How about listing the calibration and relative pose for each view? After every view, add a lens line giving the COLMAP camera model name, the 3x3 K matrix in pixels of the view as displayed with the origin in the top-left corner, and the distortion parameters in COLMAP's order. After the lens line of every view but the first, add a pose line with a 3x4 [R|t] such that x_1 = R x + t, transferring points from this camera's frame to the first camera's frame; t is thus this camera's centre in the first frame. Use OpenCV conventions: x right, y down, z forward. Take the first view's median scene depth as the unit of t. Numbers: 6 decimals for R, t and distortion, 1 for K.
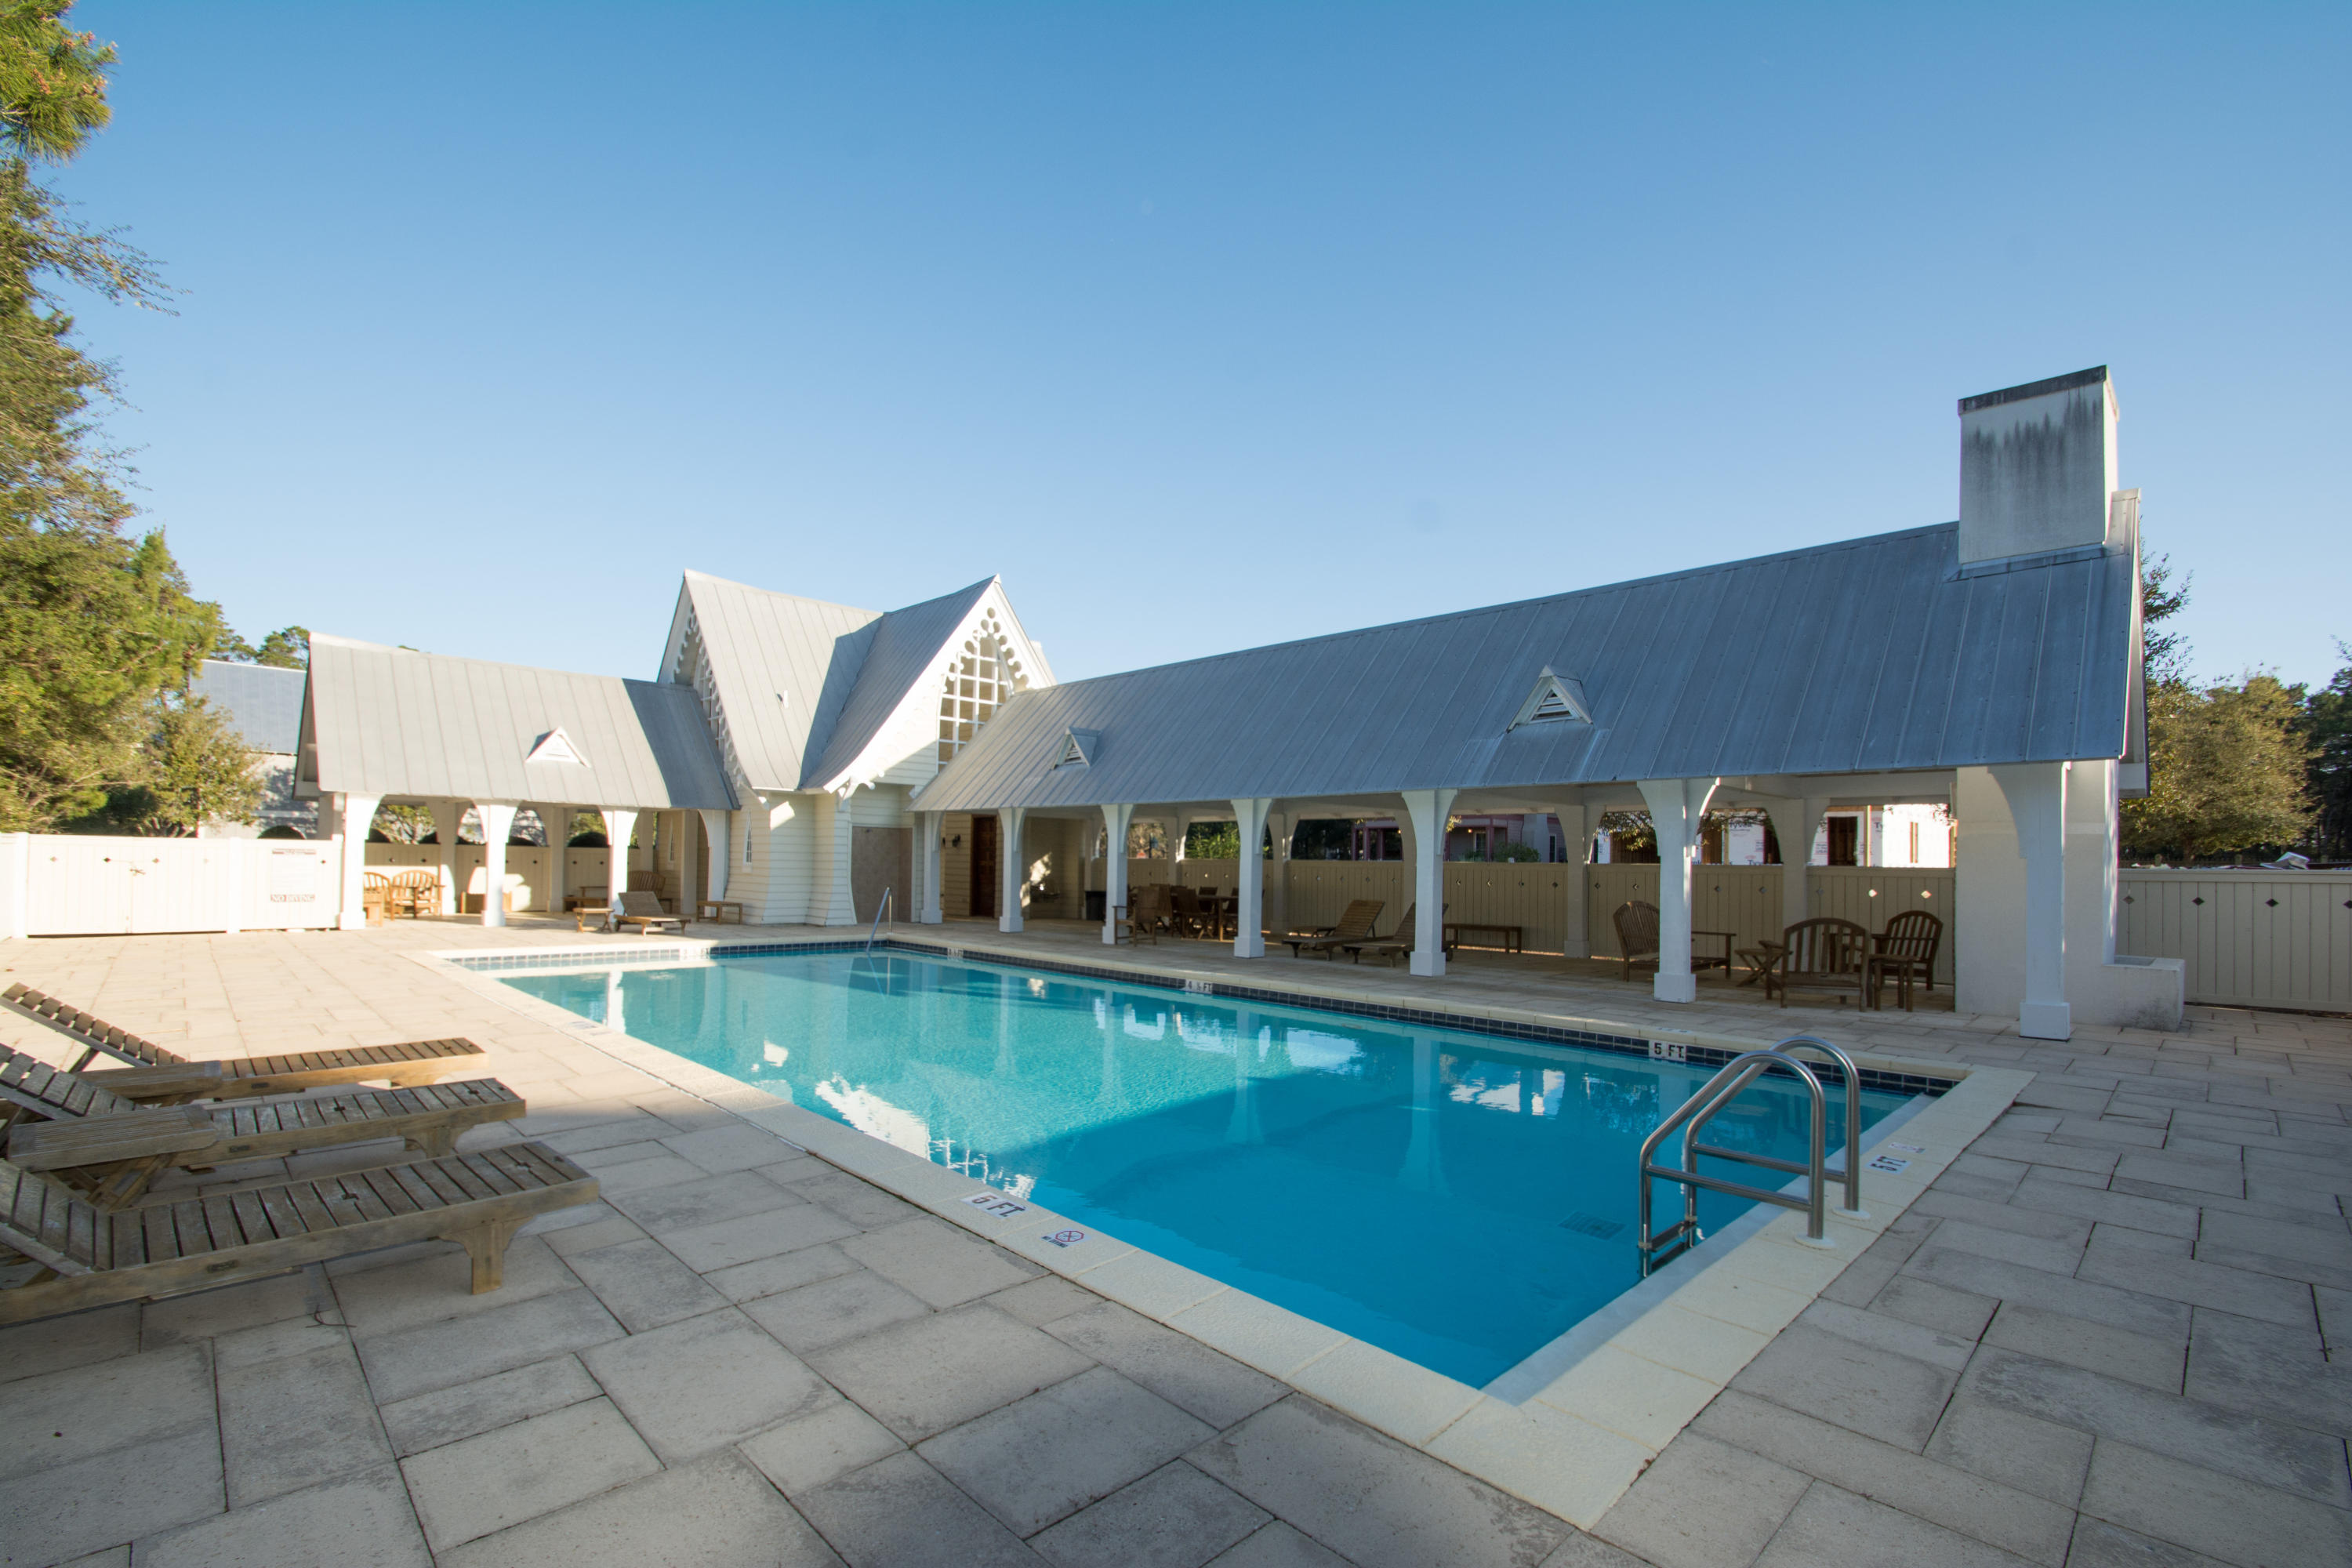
lens RADIAL K [[1033.9, 0, 1158.9], [0, 1033.9, 868.4], [0, 0, 1]] dist [-0.003382, -0.000205]
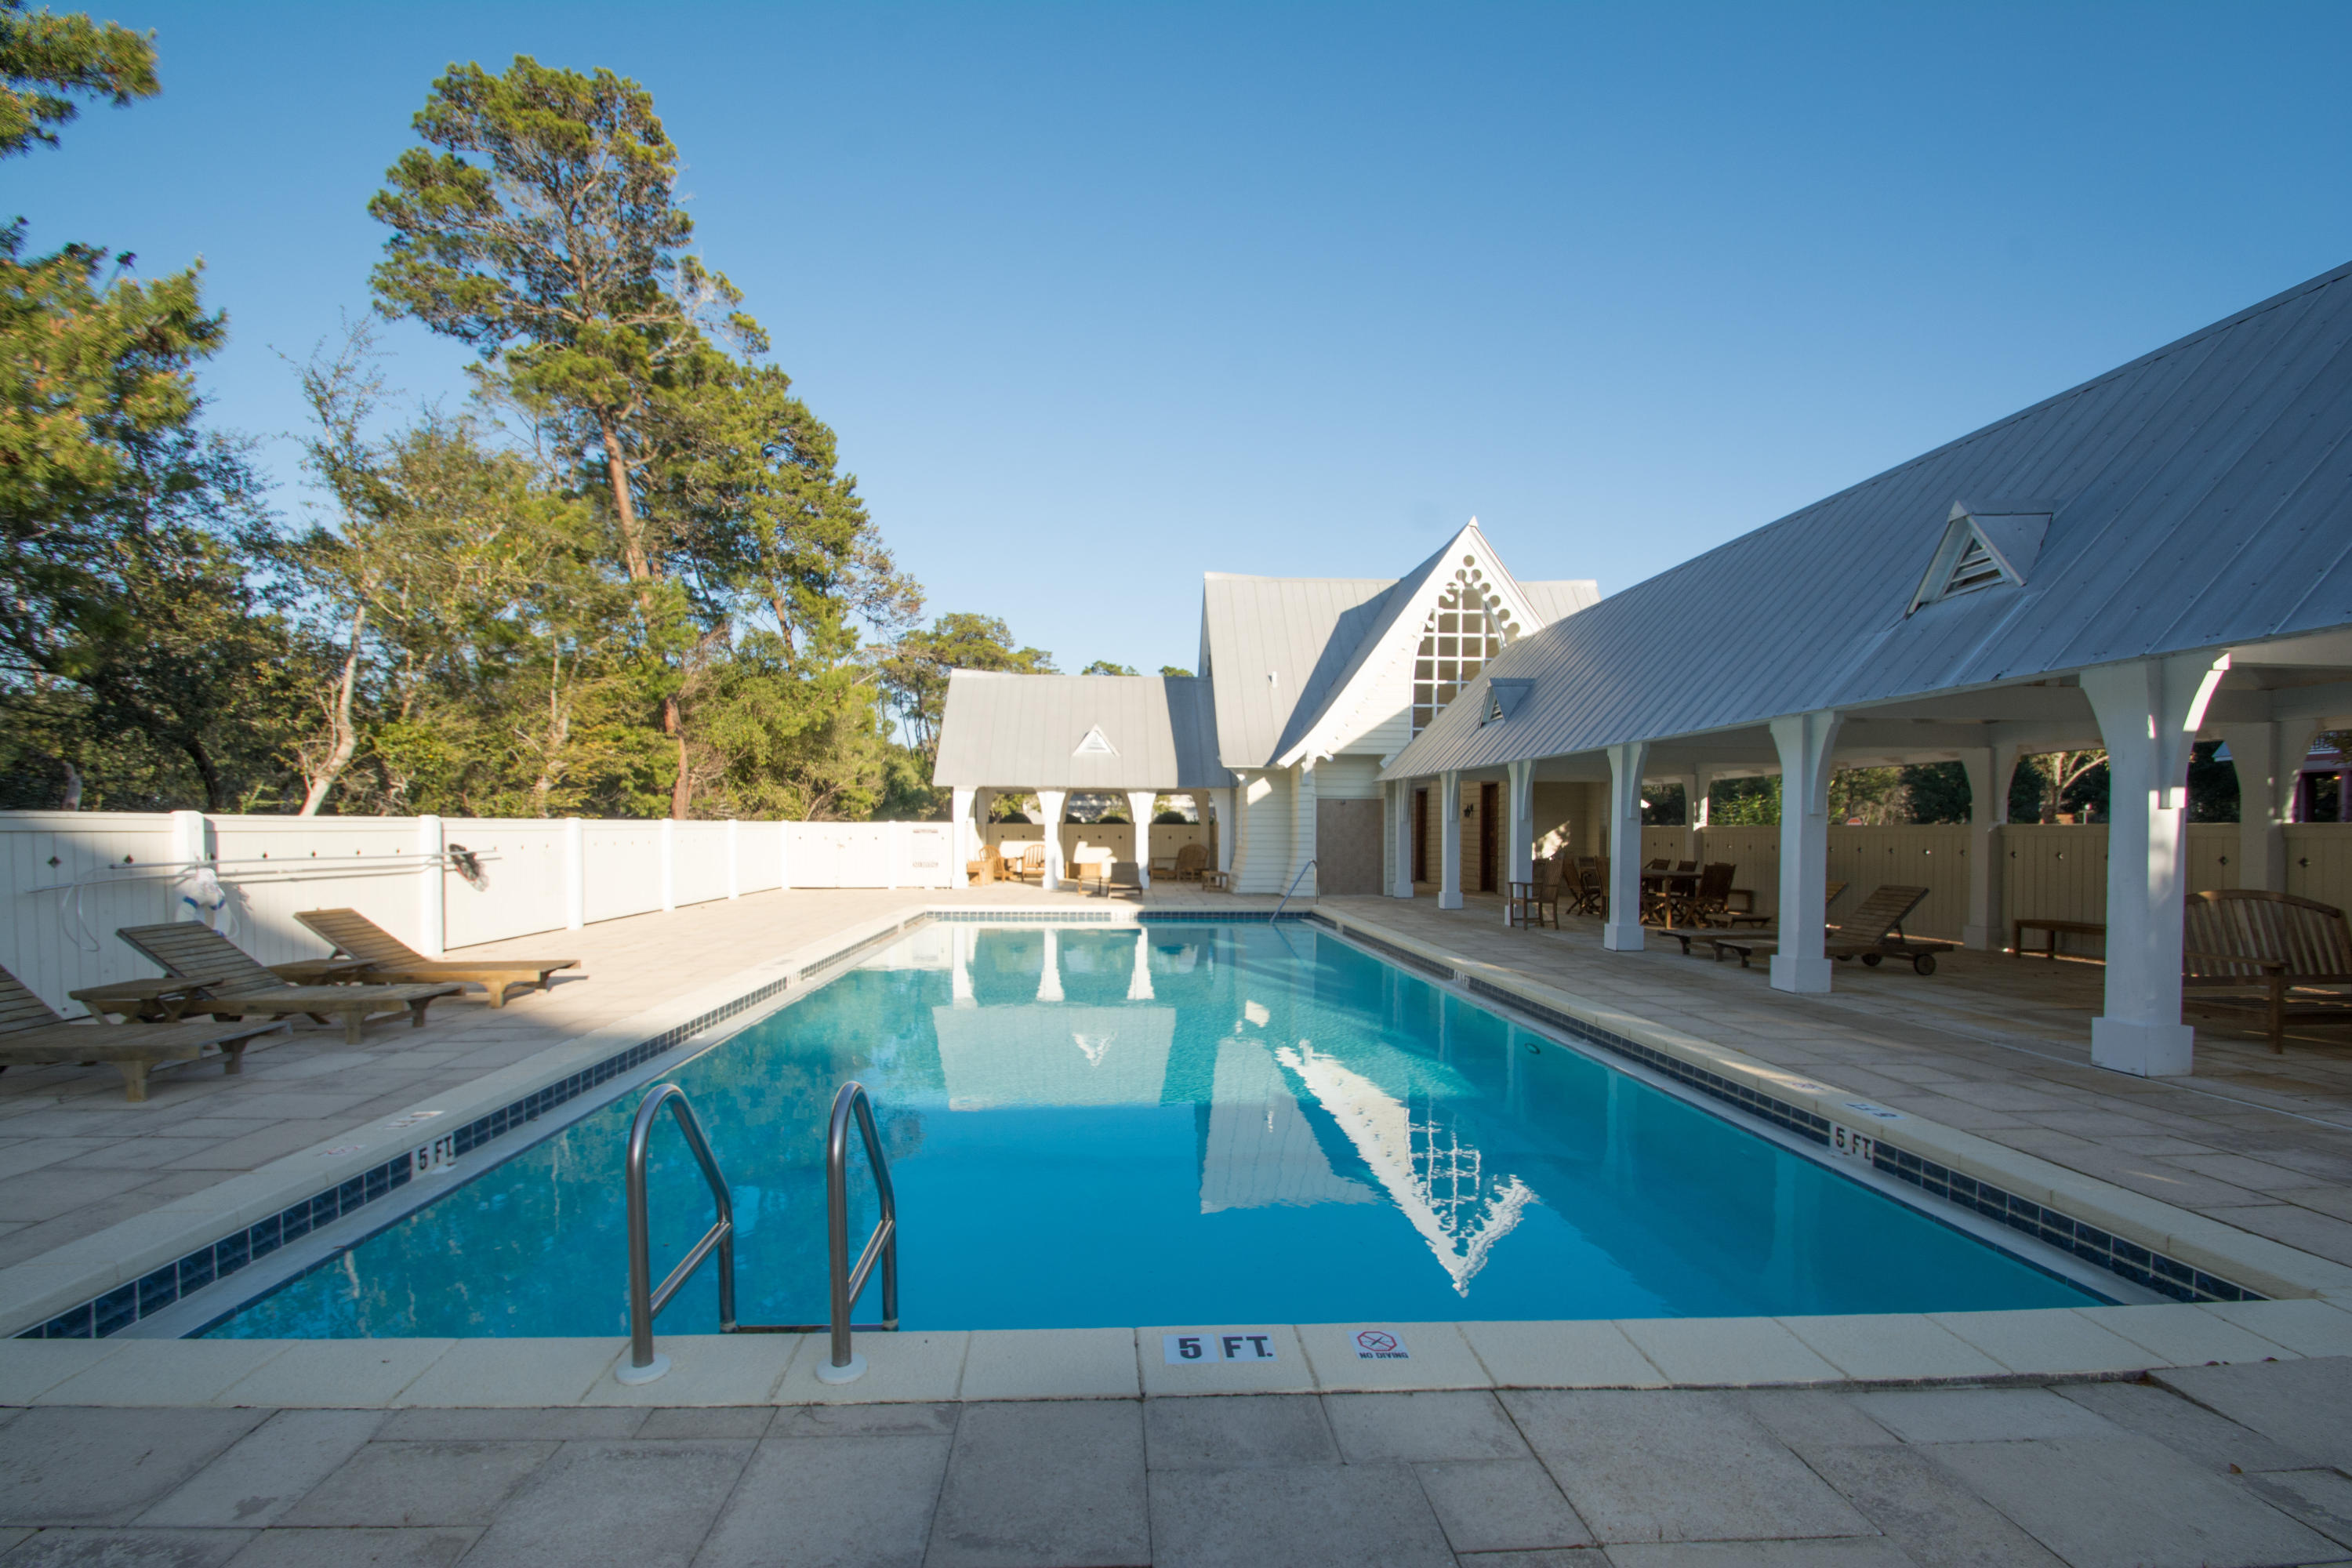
lens RADIAL K [[1033.9, 0, 1158.9], [0, 1033.9, 868.4], [0, 0, 1]] dist [-0.003382, -0.000205]
pose [[0.751602, 0.010803, -0.659529, 0.281497], [0.005657, 0.999724, 0.022821, 0.003248], [0.659593, -0.020883, 0.751333, 0.150105]]
